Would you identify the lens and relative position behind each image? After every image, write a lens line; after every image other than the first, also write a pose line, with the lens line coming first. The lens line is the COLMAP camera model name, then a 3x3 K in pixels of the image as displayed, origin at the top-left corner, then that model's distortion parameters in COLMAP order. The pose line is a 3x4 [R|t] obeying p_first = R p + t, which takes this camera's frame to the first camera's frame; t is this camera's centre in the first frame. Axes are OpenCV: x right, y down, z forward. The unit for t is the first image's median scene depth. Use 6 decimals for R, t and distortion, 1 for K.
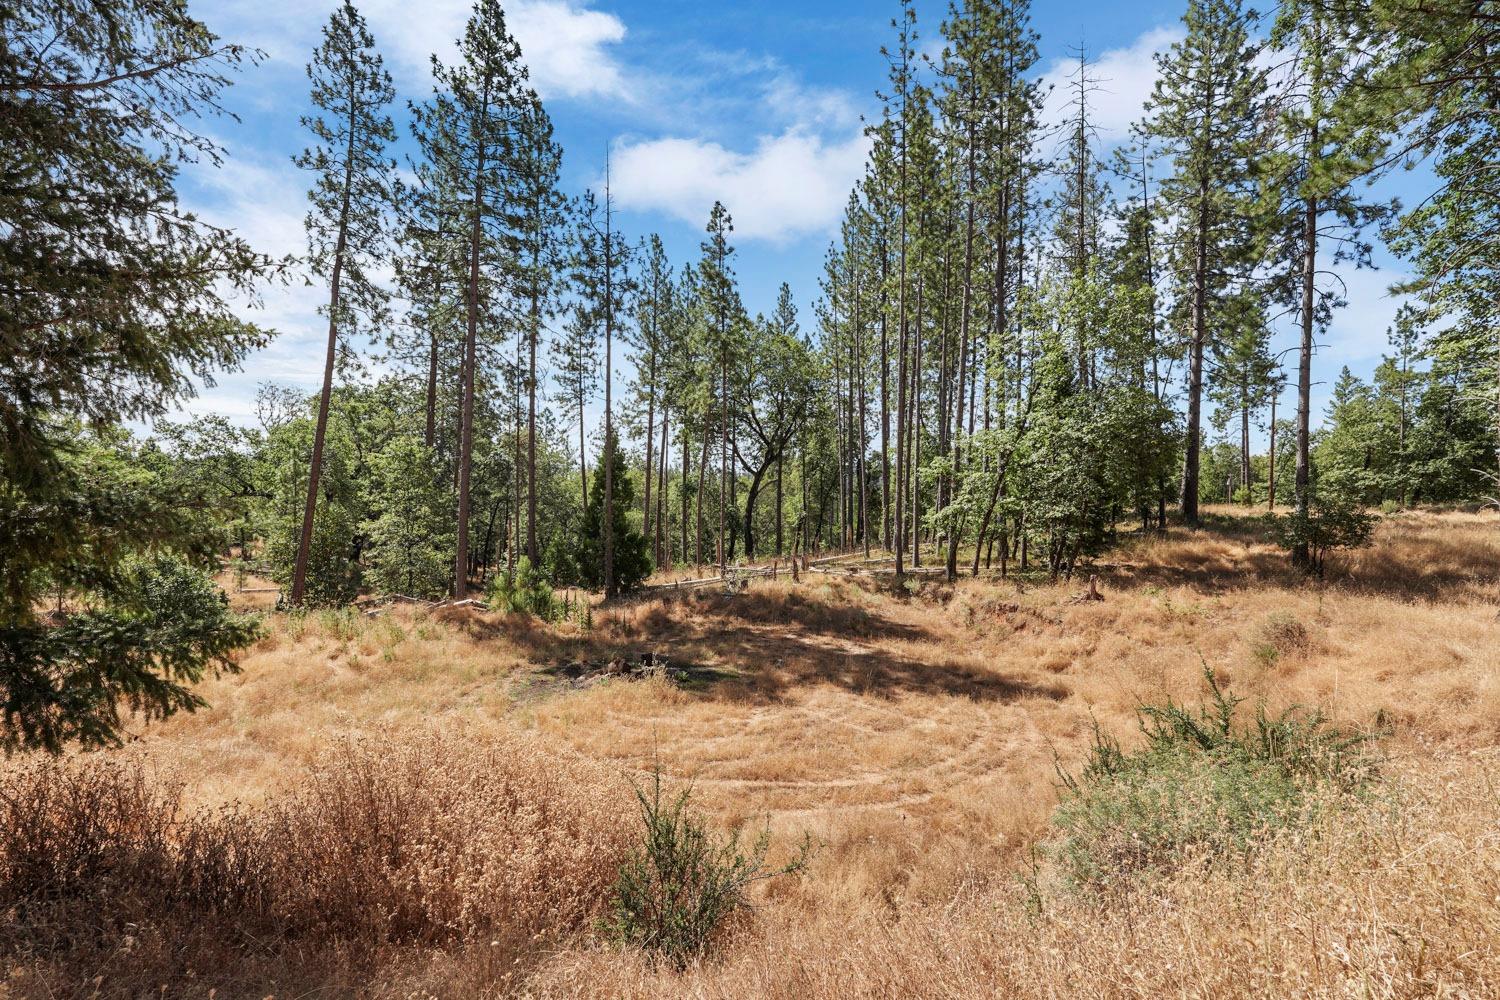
lens RADIAL K [[670.8, 0, 750.5], [0, 670.8, 500.1], [0, 0, 1]] dist [-0.010480, 0.006311]
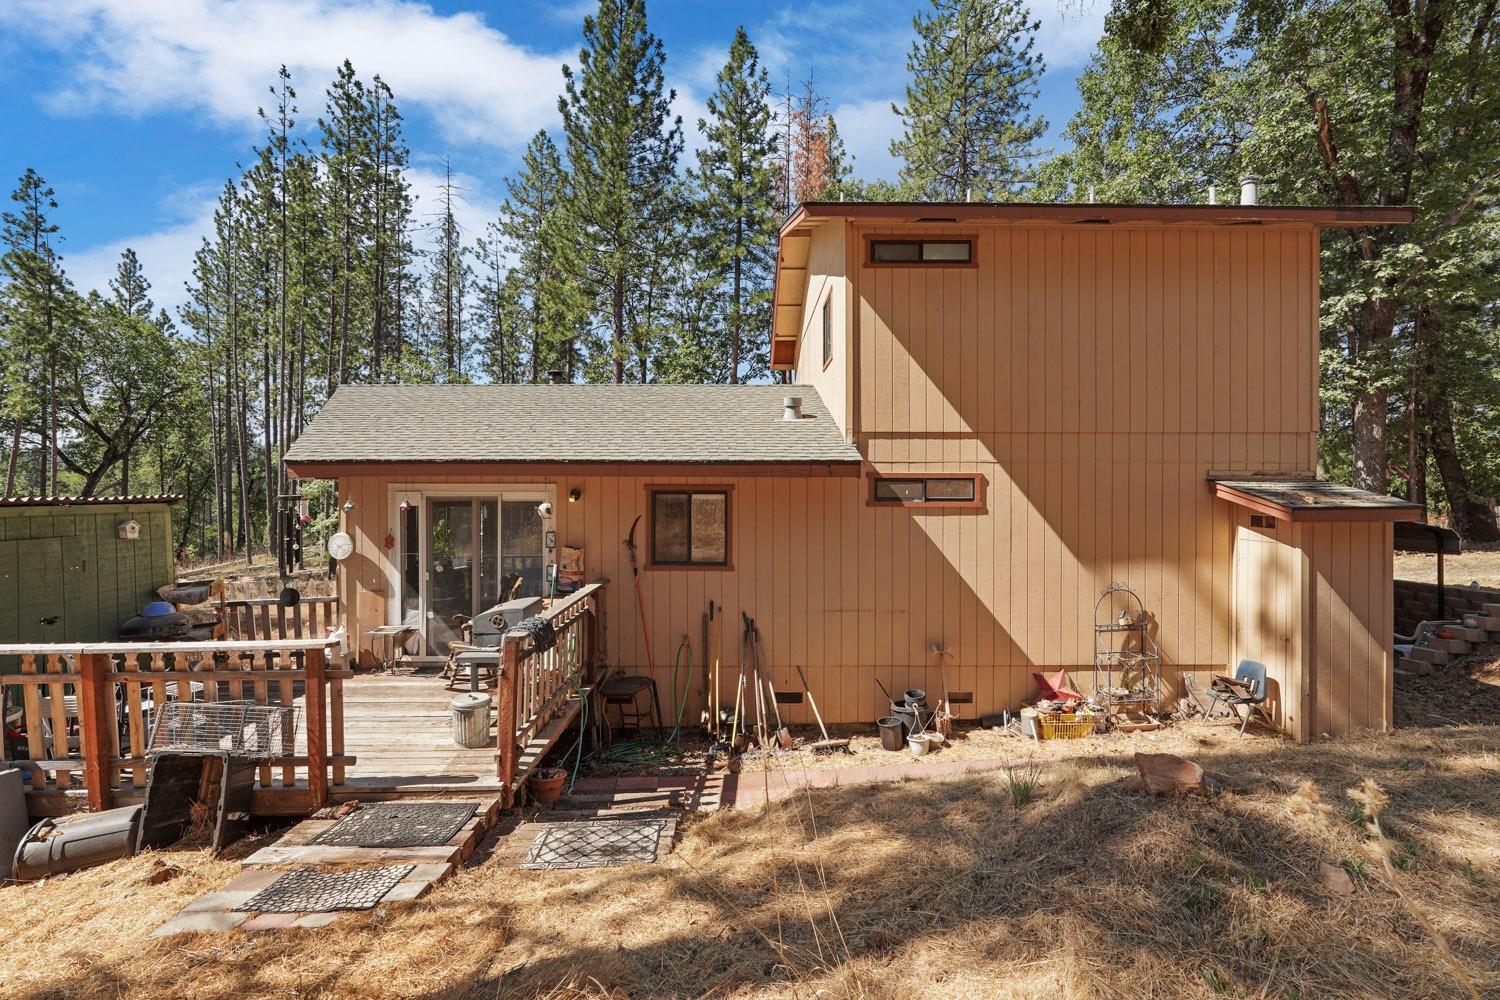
lens RADIAL K [[670.8, 0, 756.3], [0, 670.8, 491.8], [0, 0, 1]] dist [-0.010480, 0.006311]
pose [[0.685242, -0.010782, 0.728235, -0.040815], [0.003535, 0.999928, 0.011479, -0.034510], [-0.728307, -0.005292, 0.685231, -0.279199]]
